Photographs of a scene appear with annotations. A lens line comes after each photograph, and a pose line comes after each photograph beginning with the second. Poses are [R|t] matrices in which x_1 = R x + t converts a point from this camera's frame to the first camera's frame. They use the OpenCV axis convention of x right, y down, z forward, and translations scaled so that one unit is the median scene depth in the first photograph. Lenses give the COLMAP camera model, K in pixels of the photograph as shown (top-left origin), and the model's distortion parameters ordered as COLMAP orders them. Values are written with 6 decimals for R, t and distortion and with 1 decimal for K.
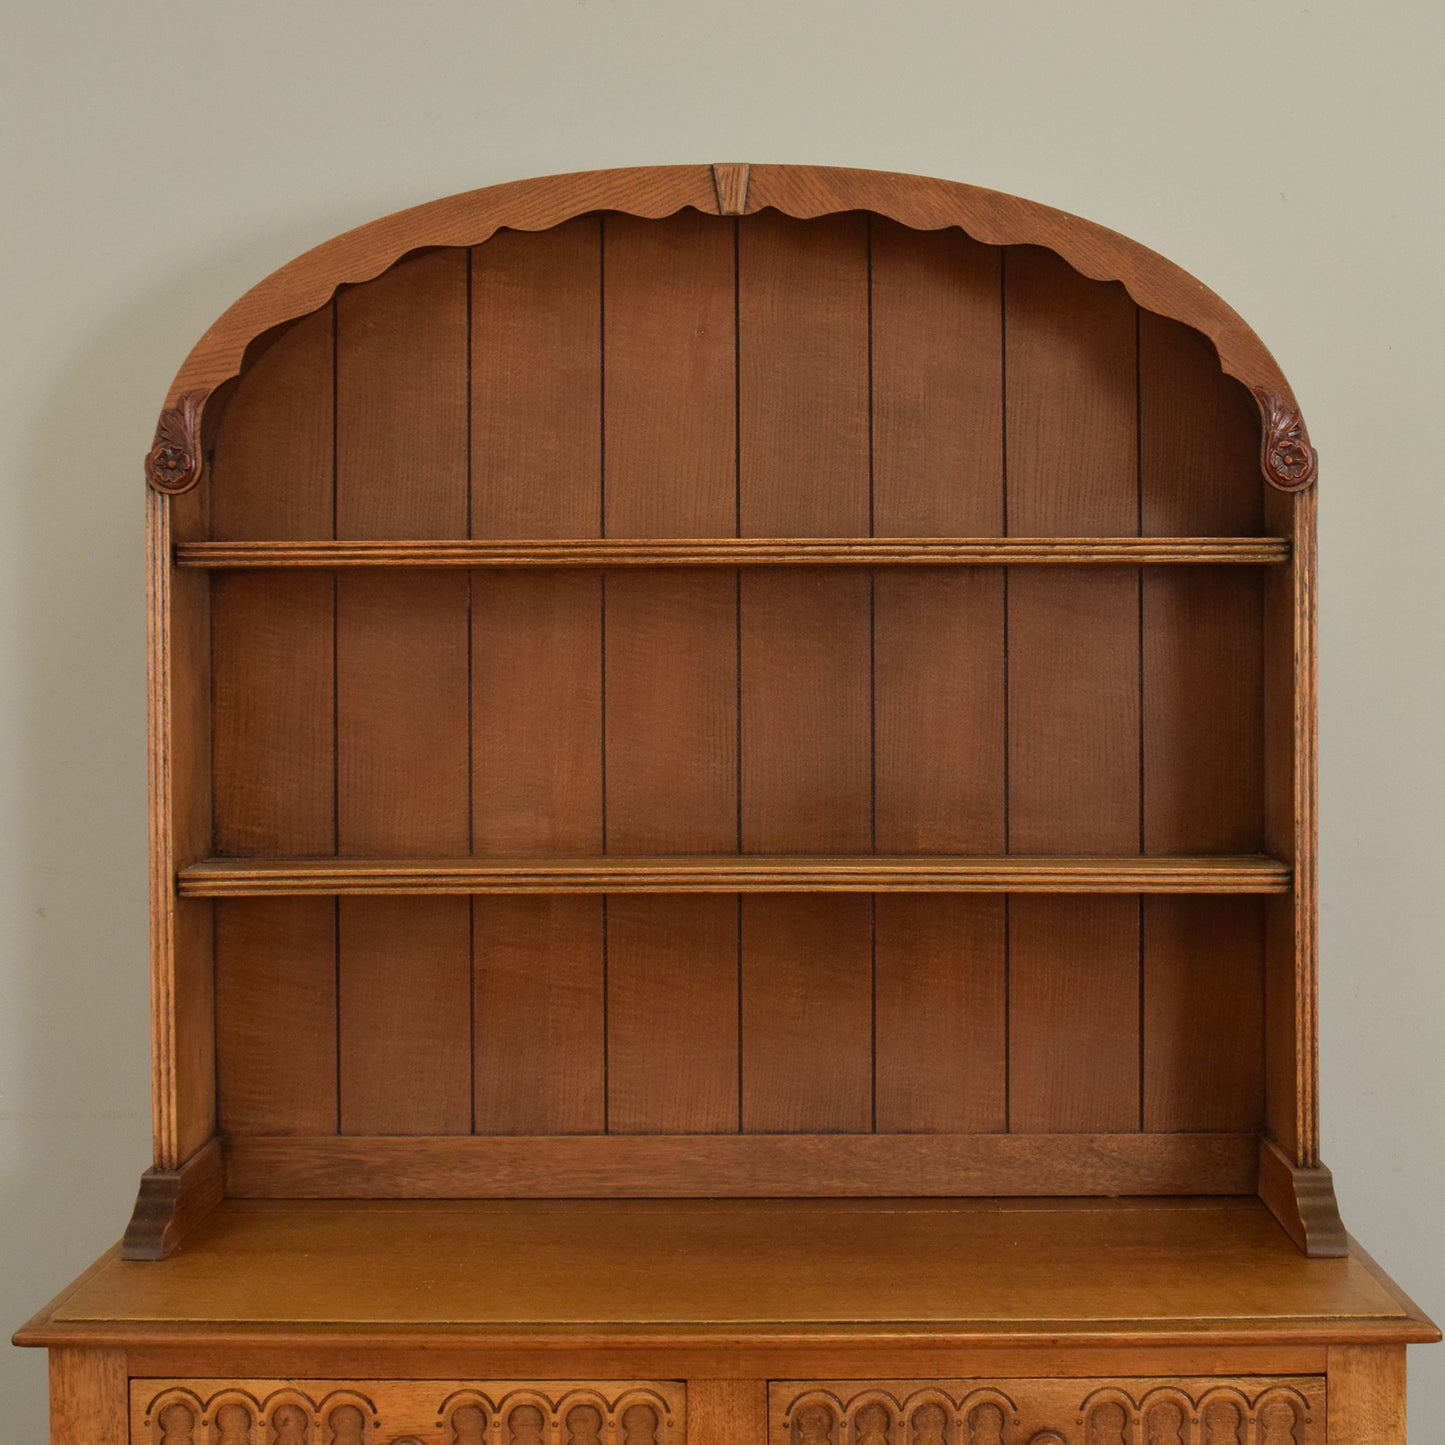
lens RADIAL K [[2726.6, 0, 793.8], [0, 2726.6, 606.6], [0, 0, 1]] dist [-0.071140, -0.015425]
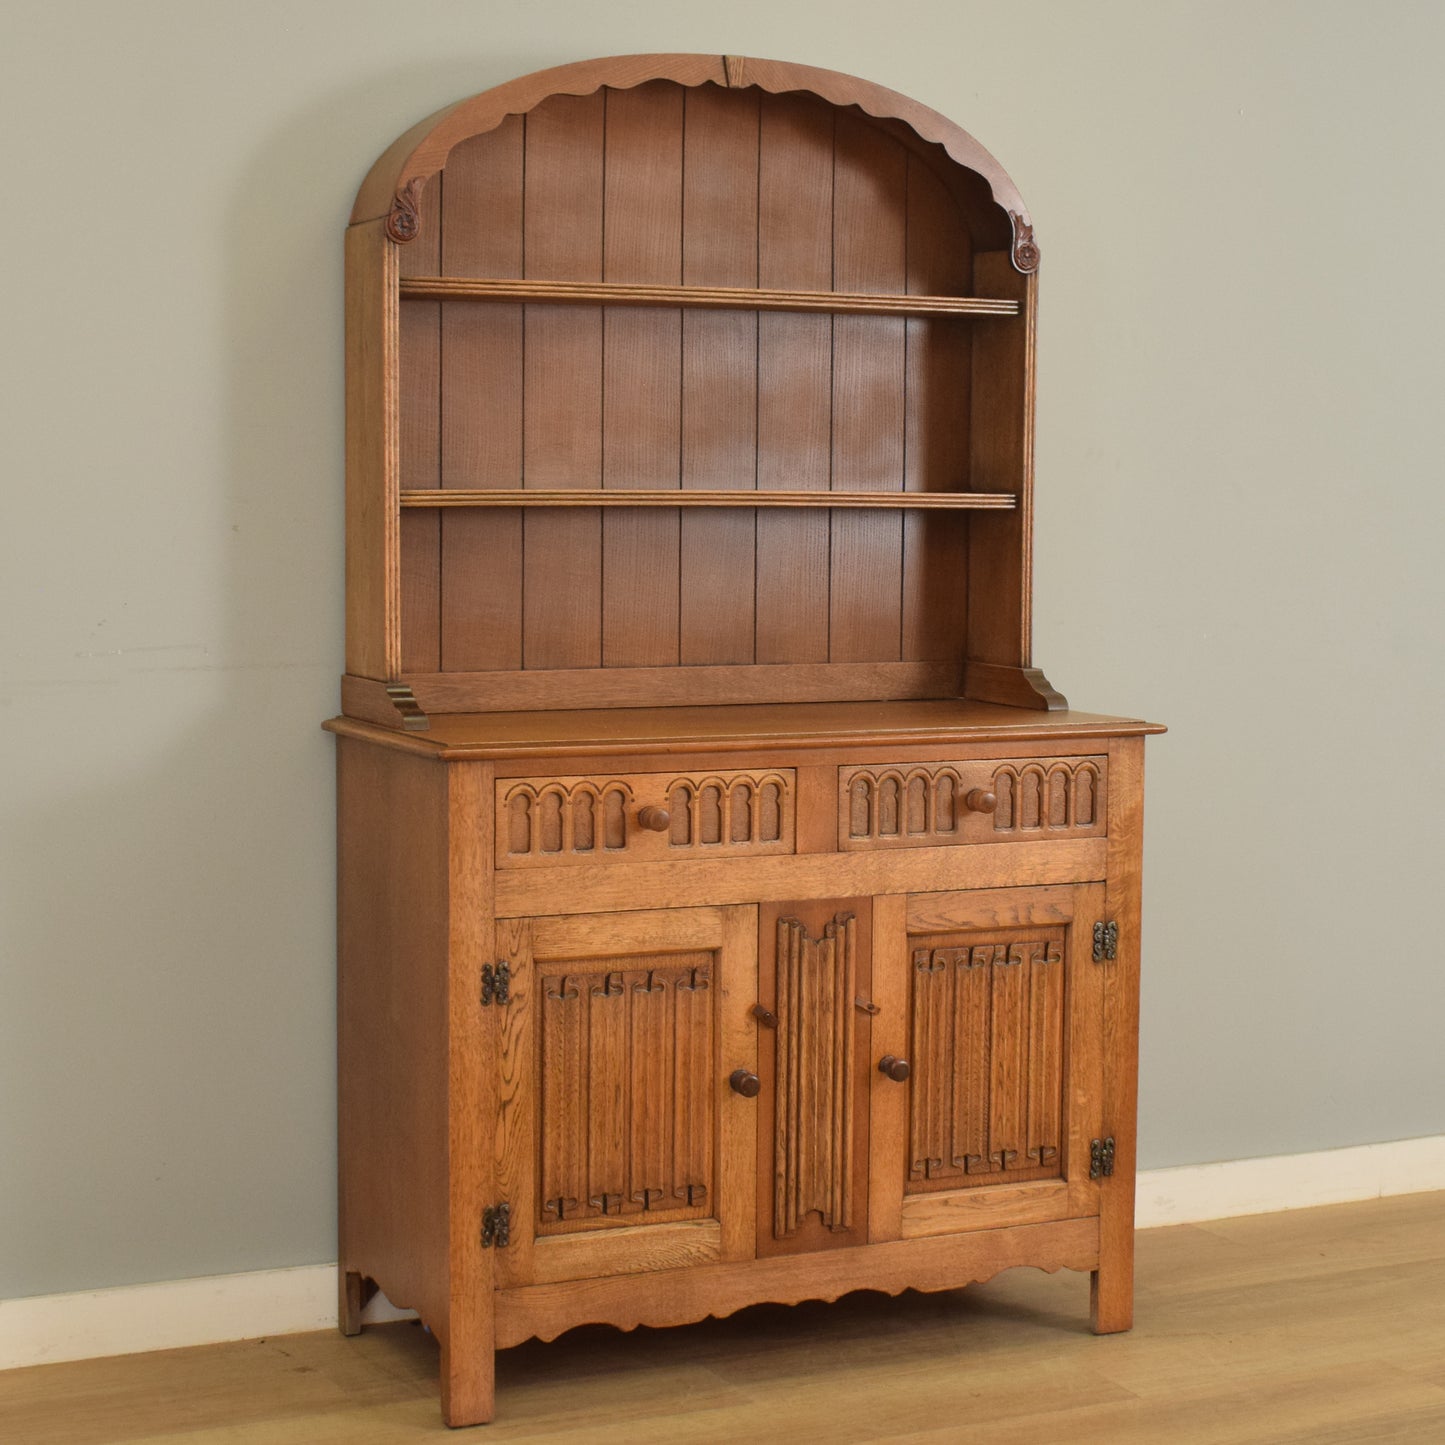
lens RADIAL K [[2846.4, 0, 723.6], [0, 2846.4, 668.3], [0, 0, 1]] dist [-0.076171, -0.007080]
pose [[0.903432, -0.016631, 0.428408, -0.757678], [-0.015564, 0.997317, 0.071537, 0.080765], [-0.428448, -0.071297, 0.900749, -0.544874]]
